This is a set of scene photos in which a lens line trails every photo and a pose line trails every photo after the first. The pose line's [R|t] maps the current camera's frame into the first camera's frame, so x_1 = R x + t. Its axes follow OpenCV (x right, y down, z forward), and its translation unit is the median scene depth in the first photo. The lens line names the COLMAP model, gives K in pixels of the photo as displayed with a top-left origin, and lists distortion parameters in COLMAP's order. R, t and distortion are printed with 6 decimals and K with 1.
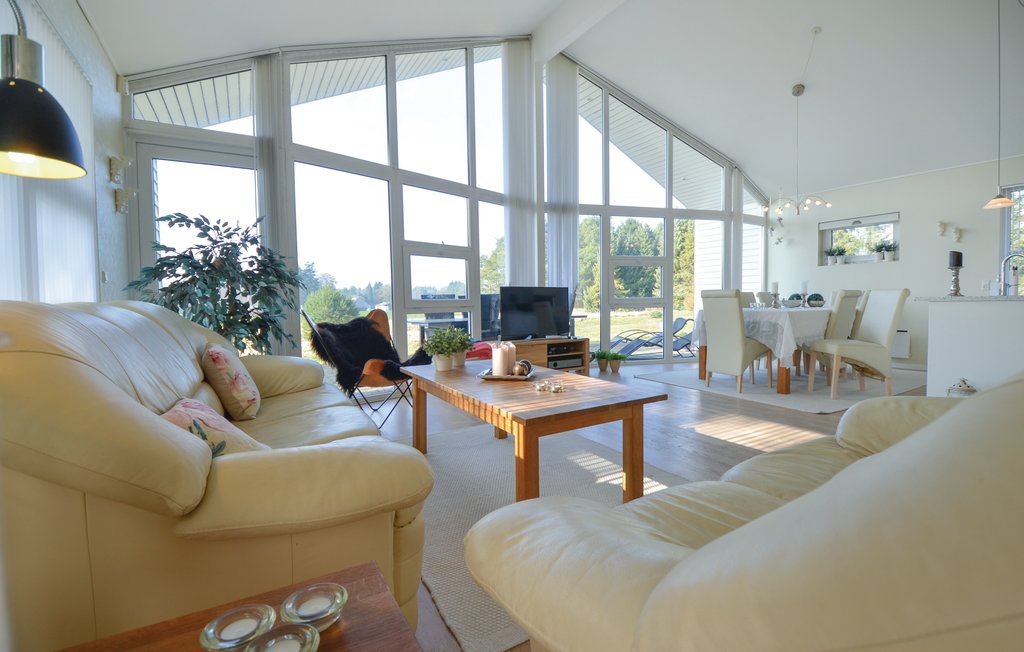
lens RADIAL K [[443.7, 0, 519.9], [0, 443.7, 325.7], [0, 0, 1]] dist [-0.017880, -0.006146]
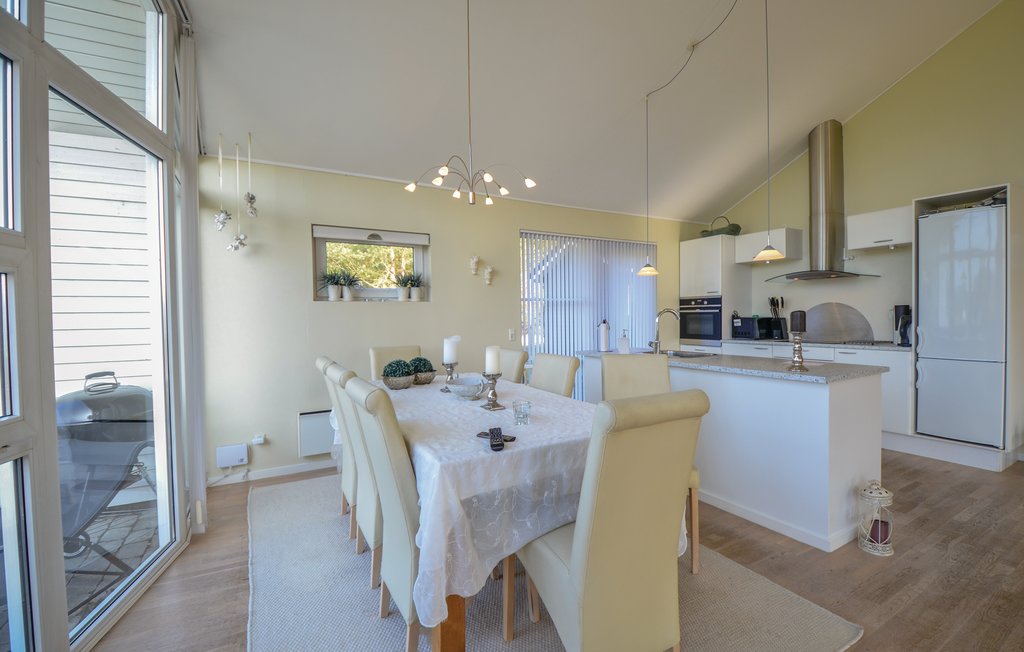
lens RADIAL K [[443.7, 0, 532.1], [0, 443.7, 329.9], [0, 0, 1]] dist [-0.017880, -0.006146]
pose [[0.008340, -0.019737, 0.999770, 0.147741], [0.067876, 0.997510, 0.019126, -0.118873], [-0.997659, 0.067701, 0.009659, 0.945795]]
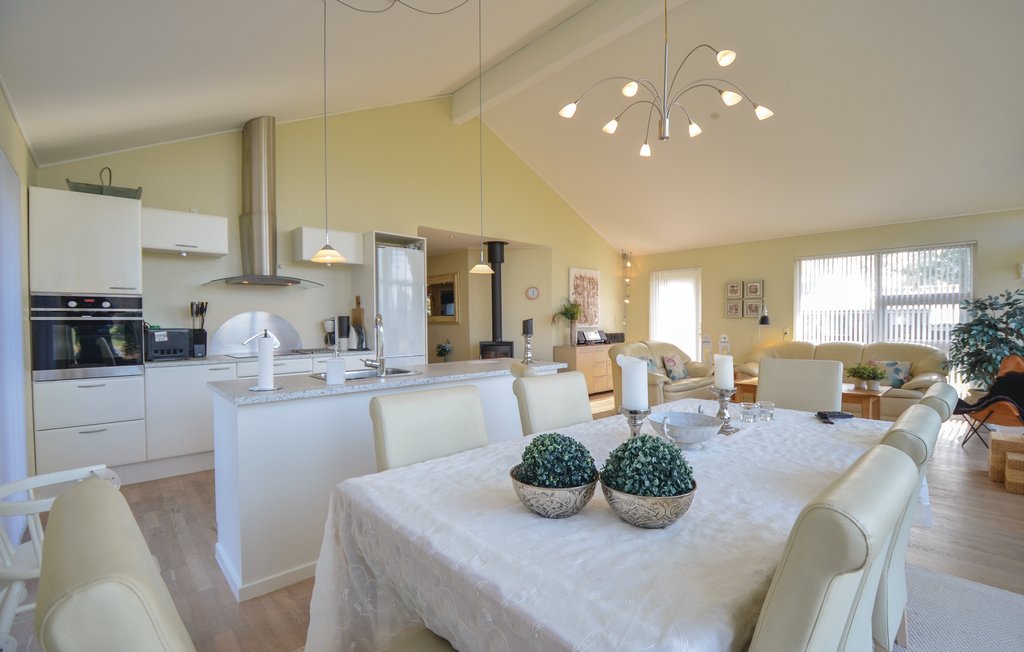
lens RADIAL K [[443.7, 0, 521.5], [0, 443.7, 328.7], [0, 0, 1]] dist [-0.017880, -0.006146]
pose [[-0.975623, 0.022737, -0.218270, 0.788306], [0.007352, 0.997446, 0.071043, -0.141095], [0.219328, 0.067707, -0.973299, 1.275843]]
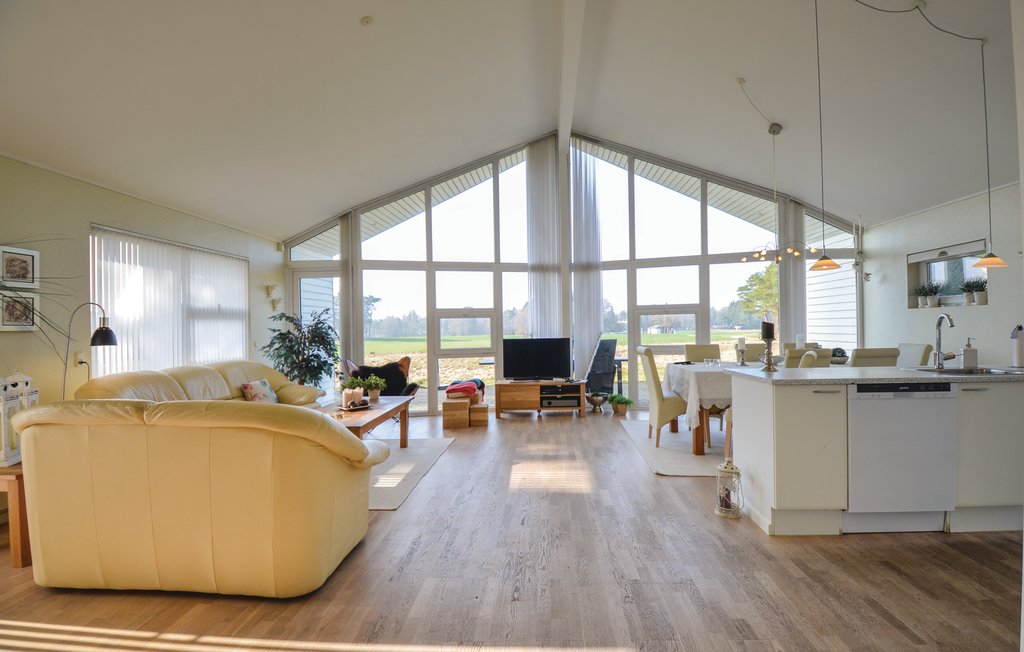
lens RADIAL K [[443.7, 0, 525.9], [0, 443.7, 324.1], [0, 0, 1]] dist [-0.017880, -0.006146]
pose [[0.824118, -0.004340, -0.566402, 0.711049], [-0.025092, 0.998709, -0.044162, -0.072230], [0.565862, 0.050607, 0.822945, -0.039071]]
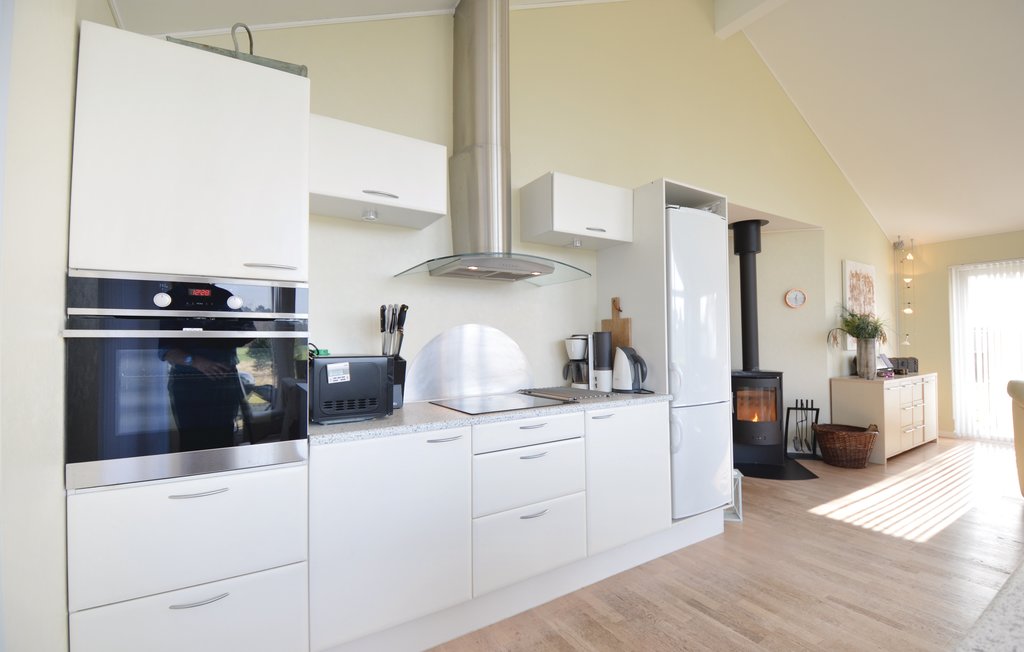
lens RADIAL K [[443.7, 0, 522.0], [0, 443.7, 331.1], [0, 0, 1]] dist [-0.017880, -0.006146]
pose [[-0.999667, 0.022230, -0.013085, 1.062051], [0.021860, 0.999376, 0.027756, -0.121316], [0.013694, 0.027461, -0.999529, 0.807321]]
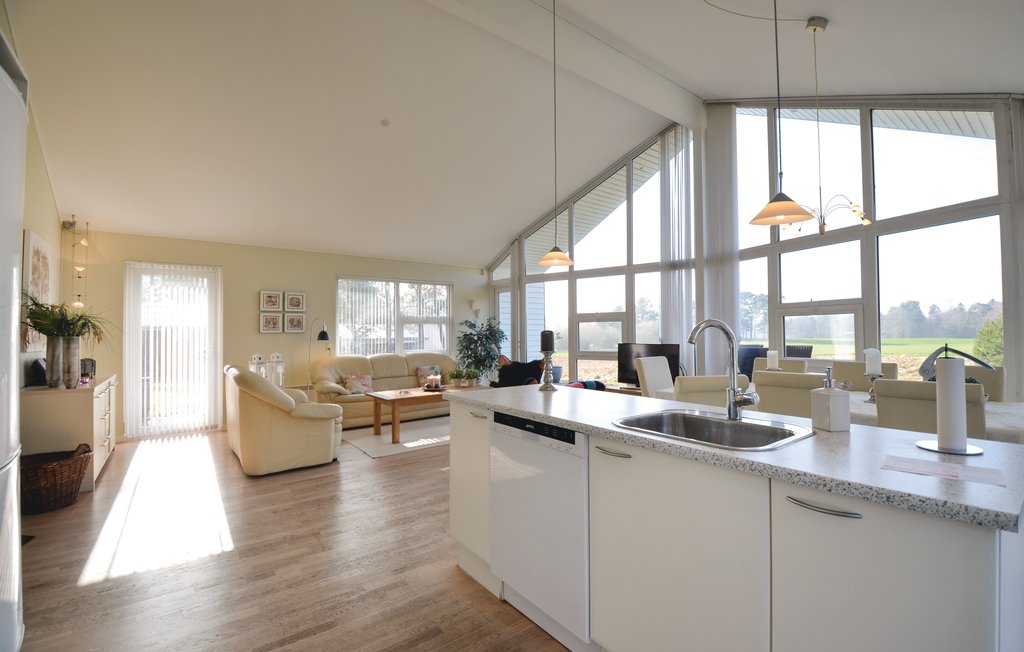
lens RADIAL K [[443.7, 0, 542.4], [0, 443.7, 315.9], [0, 0, 1]] dist [-0.017880, -0.006146]
pose [[0.136291, -0.026083, -0.990325, 1.138030], [-0.045045, 0.998456, -0.032496, -0.109691], [0.989644, 0.049038, 0.134905, 0.568525]]
